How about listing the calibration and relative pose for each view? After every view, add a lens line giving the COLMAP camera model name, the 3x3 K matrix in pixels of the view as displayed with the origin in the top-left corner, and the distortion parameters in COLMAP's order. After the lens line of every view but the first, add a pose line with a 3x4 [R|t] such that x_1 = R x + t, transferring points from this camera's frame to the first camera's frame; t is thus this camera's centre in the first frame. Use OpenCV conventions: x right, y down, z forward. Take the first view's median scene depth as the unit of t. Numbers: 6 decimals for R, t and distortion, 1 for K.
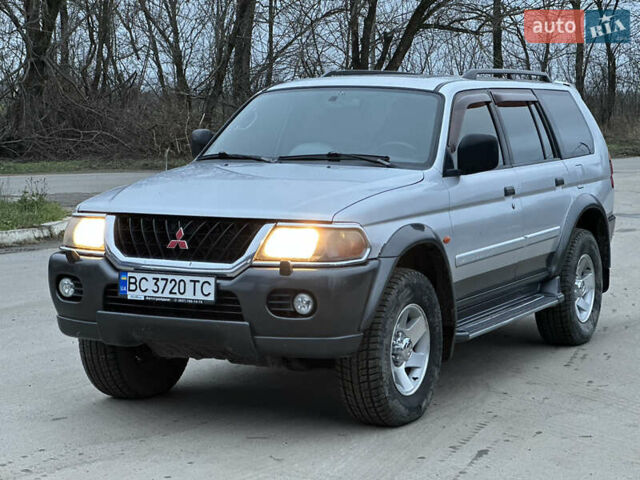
lens RADIAL K [[1396.6, 0, 320.0], [0, 1396.6, 240.0], [0, 0, 1]] dist [-0.207535, 8.918602]
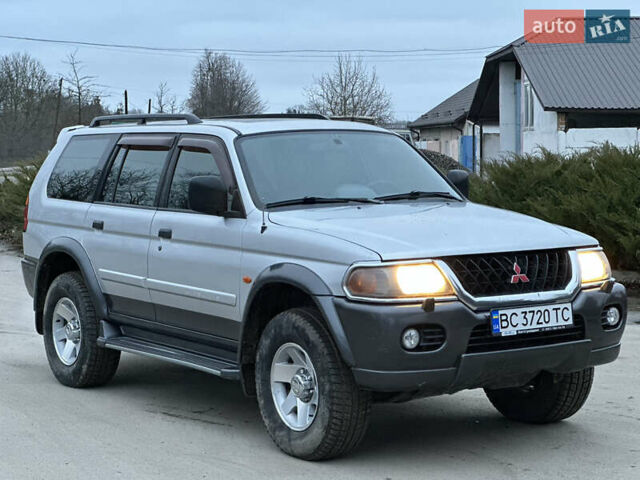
lens RADIAL K [[1396.6, 0, 320.0], [0, 1396.6, 240.0], [0, 0, 1]] dist [-0.207535, 8.918602]
pose [[0.475844, -0.068198, 0.876881, -1.098837], [0.095337, 0.995114, 0.025659, -0.067501], [-0.874347, 0.071389, 0.480021, 0.618667]]
